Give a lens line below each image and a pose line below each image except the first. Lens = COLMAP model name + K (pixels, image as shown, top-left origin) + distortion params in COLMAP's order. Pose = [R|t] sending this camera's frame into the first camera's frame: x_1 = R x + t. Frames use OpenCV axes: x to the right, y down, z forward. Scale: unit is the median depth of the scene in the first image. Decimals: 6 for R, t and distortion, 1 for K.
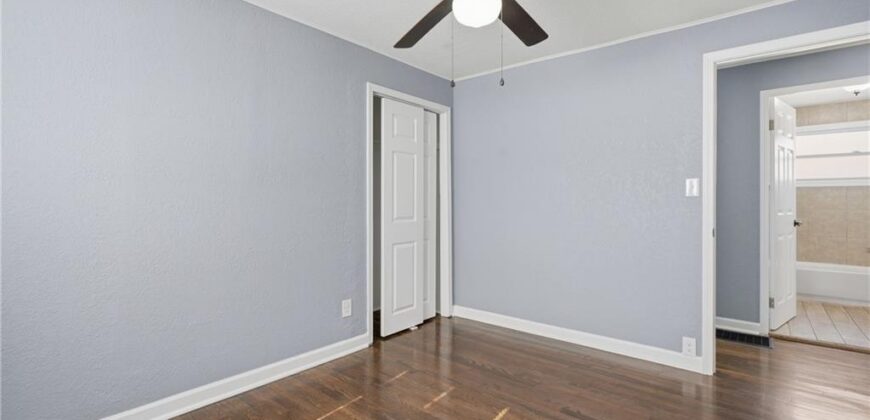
lens RADIAL K [[388.7, 0, 431.9], [0, 388.7, 202.3], [0, 0, 1]] dist [0.000941, 0.000782]
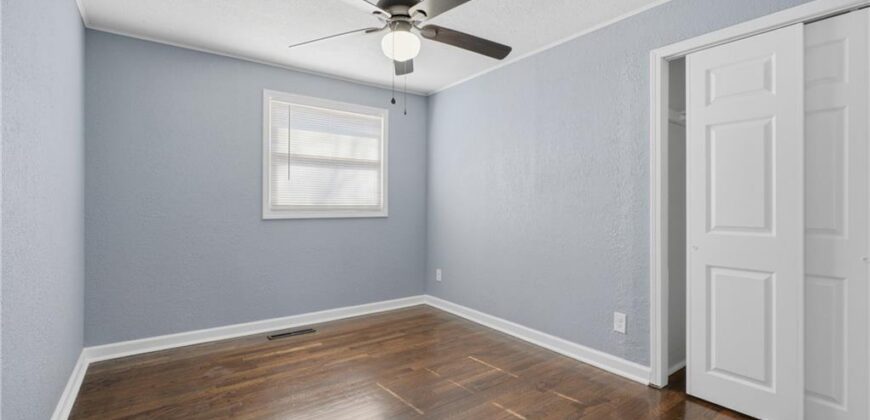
lens RADIAL K [[388.7, 0, 431.9], [0, 388.7, 202.3], [0, 0, 1]] dist [0.000941, 0.000782]
pose [[-0.221693, -0.005041, -0.975104, 0.736064], [-0.005644, 0.999977, -0.003887, 0.005430], [0.975100, 0.004641, -0.221716, 0.776178]]
